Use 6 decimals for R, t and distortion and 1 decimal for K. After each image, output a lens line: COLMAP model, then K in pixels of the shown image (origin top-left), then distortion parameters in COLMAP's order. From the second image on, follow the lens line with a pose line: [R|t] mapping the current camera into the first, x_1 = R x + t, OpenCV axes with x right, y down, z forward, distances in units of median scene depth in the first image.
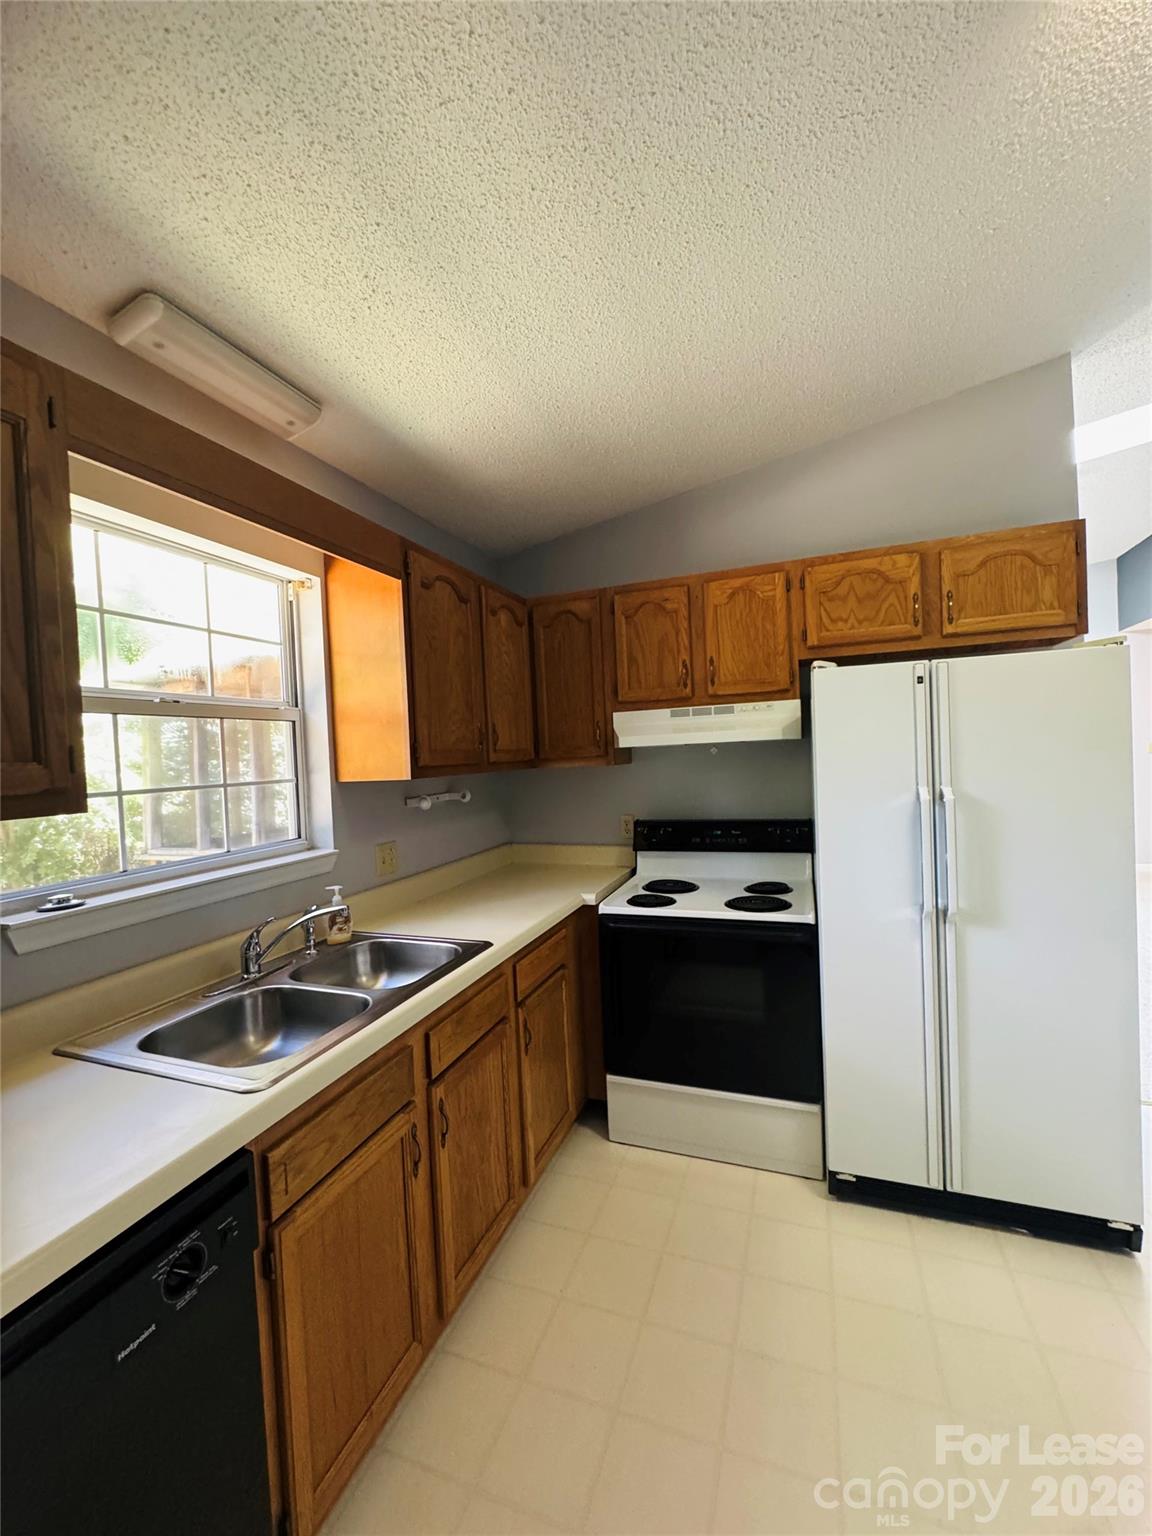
lens RADIAL K [[614.2, 0, 576.0], [0, 614.2, 768.0], [0, 0, 1]] dist [0.000412, 0.000109]
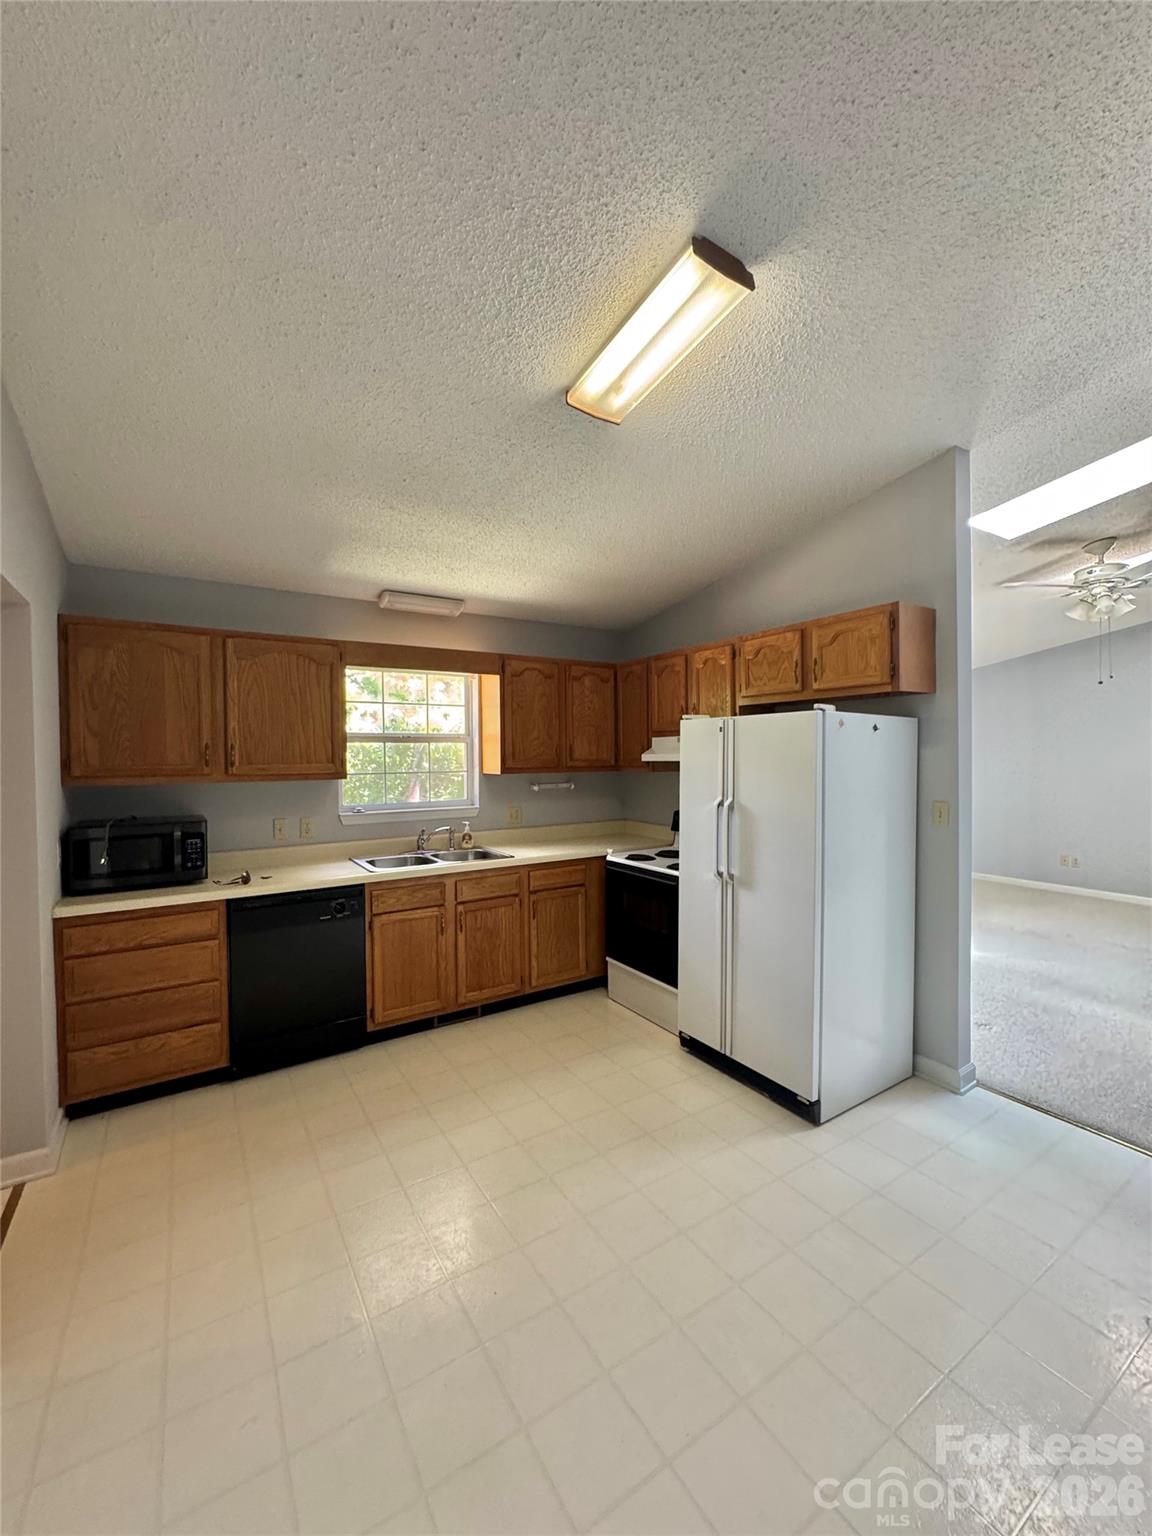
lens RADIAL K [[614.2, 0, 576.0], [0, 614.2, 768.0], [0, 0, 1]] dist [0.000412, 0.000109]
pose [[0.797887, 0.049859, -0.600742, 1.039838], [-0.041563, 0.998752, 0.027690, -0.061616], [0.601373, 0.002875, 0.798963, -0.418580]]
